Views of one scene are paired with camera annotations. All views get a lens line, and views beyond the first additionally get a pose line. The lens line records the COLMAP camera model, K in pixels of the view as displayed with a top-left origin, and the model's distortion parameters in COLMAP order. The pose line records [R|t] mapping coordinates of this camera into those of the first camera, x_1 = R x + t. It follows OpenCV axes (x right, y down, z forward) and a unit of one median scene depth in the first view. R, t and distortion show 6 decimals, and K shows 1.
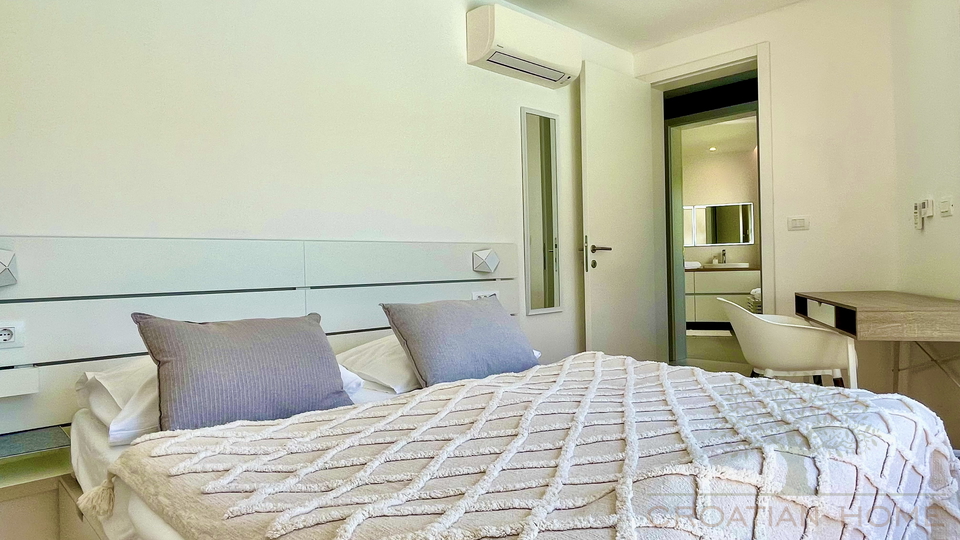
lens RADIAL K [[593.8, 0, 479.4], [0, 593.8, 267.1], [0, 0, 1]] dist [-0.000538, -0.000486]
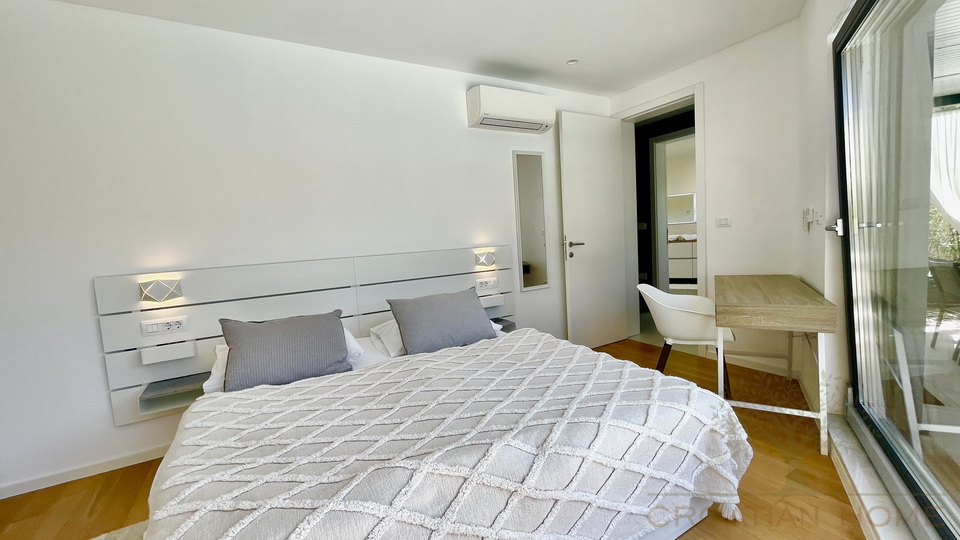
lens RADIAL K [[388.4, 0, 481.4], [0, 388.4, 267.0], [0, 0, 1]] dist [-0.004165, -0.000131]
pose [[0.973677, -0.018279, -0.227197, 0.228897], [0.037995, 0.995849, 0.082710, -0.073371], [0.224742, -0.089165, 0.970330, 0.031930]]
